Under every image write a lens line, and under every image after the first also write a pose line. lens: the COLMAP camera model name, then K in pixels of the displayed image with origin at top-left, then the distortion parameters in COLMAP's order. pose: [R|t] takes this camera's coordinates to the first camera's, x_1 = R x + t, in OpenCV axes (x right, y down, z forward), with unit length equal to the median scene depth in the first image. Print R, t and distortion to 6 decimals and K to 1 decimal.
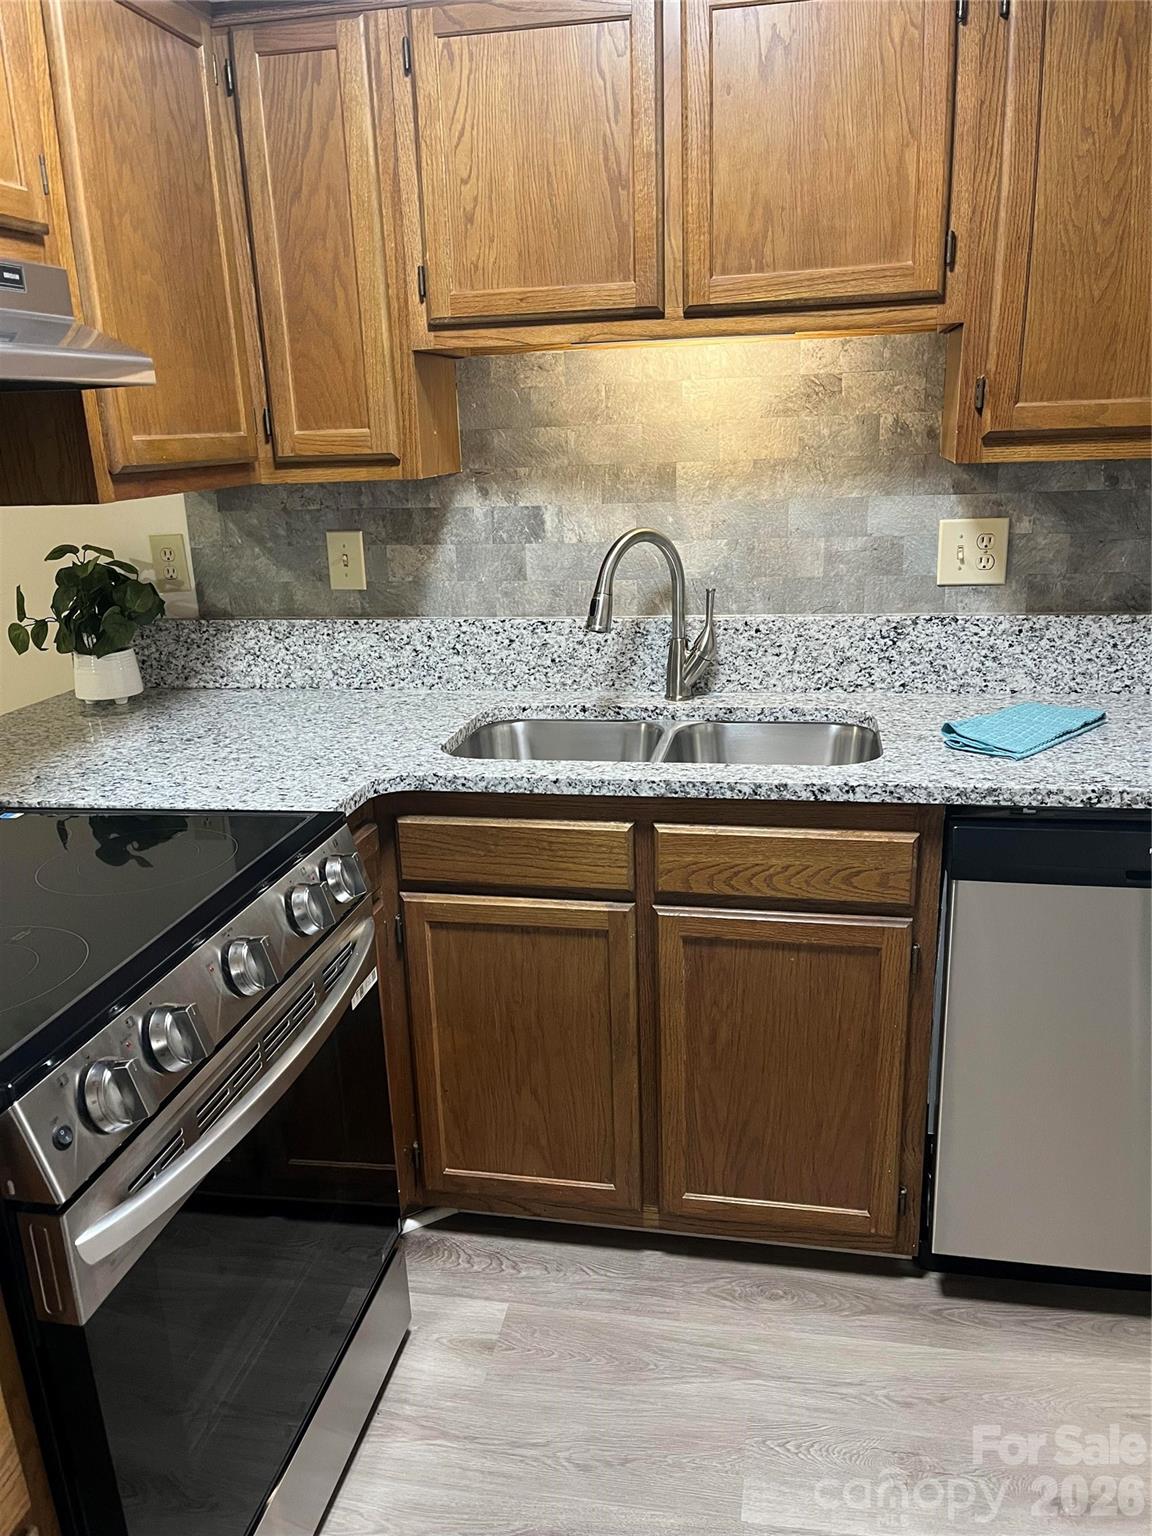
lens RADIAL K [[1156.5, 0, 573.8], [0, 1156.5, 791.7], [0, 0, 1]] dist [0.065194, -0.082967]
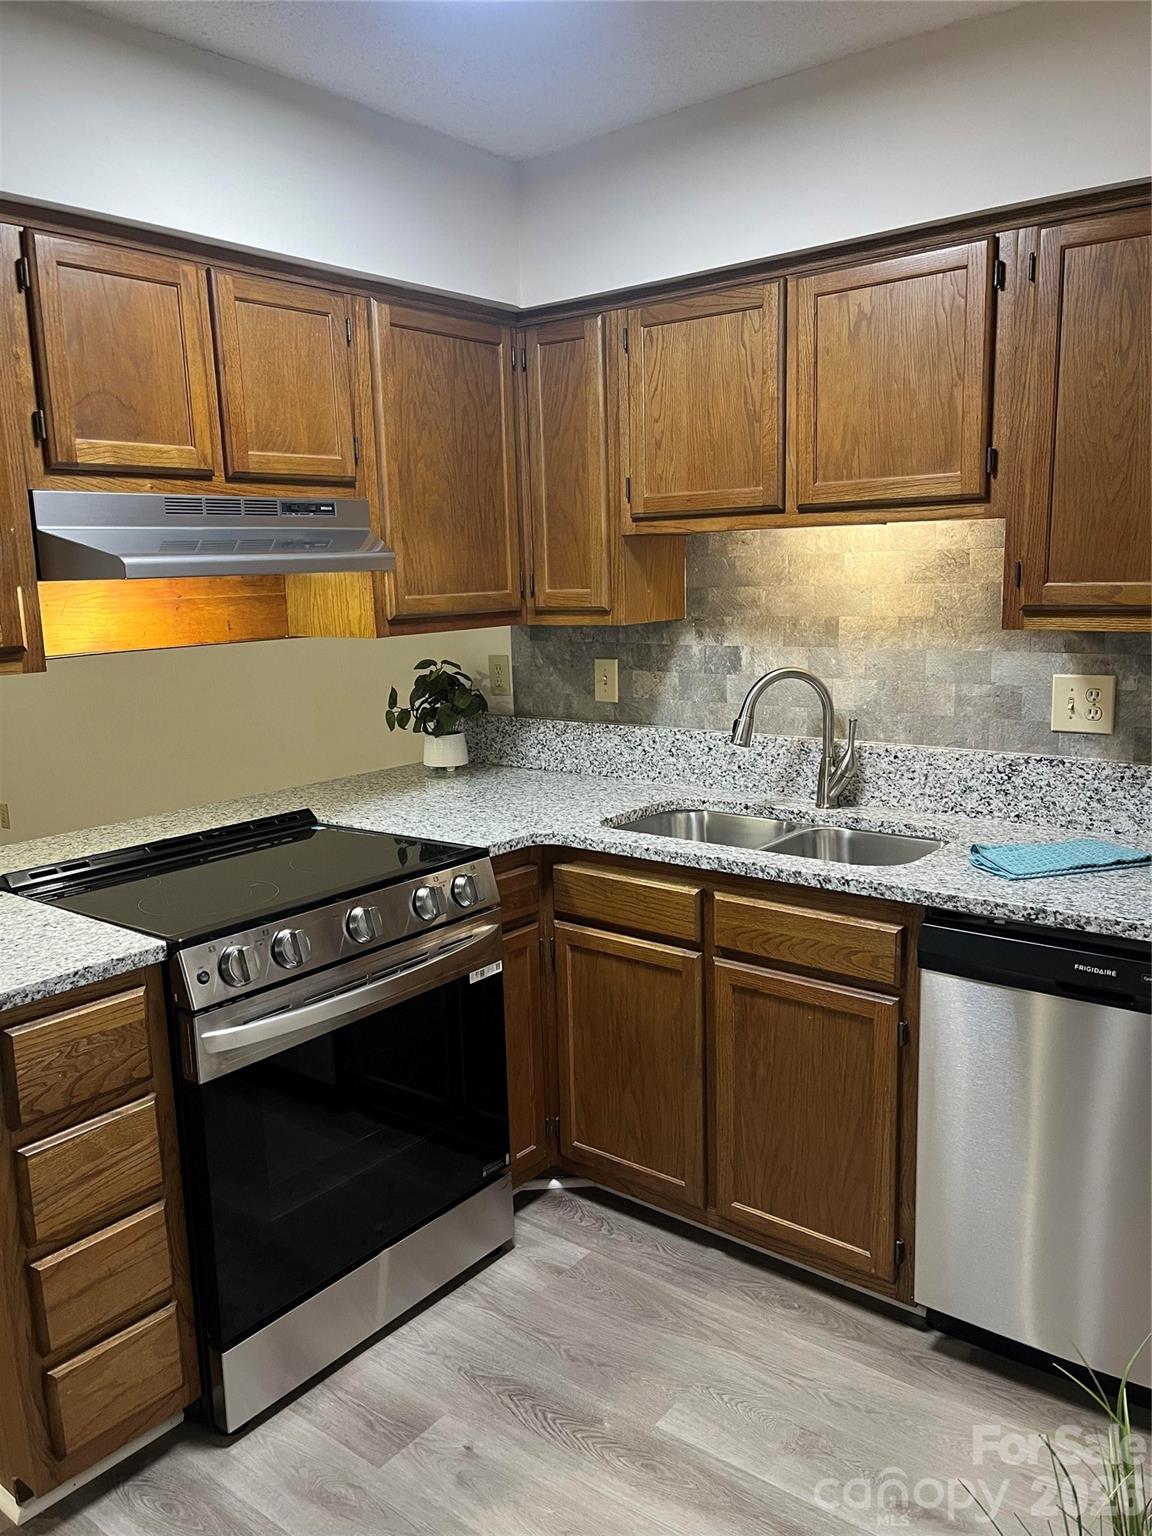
lens RADIAL K [[1156.5, 0, 573.8], [0, 1156.5, 791.7], [0, 0, 1]] dist [0.065194, -0.082967]
pose [[0.887928, 0.099351, -0.449125, 0.475956], [-0.141799, 0.987965, -0.061791, 0.018423], [0.437581, 0.118551, 0.891330, -0.229872]]
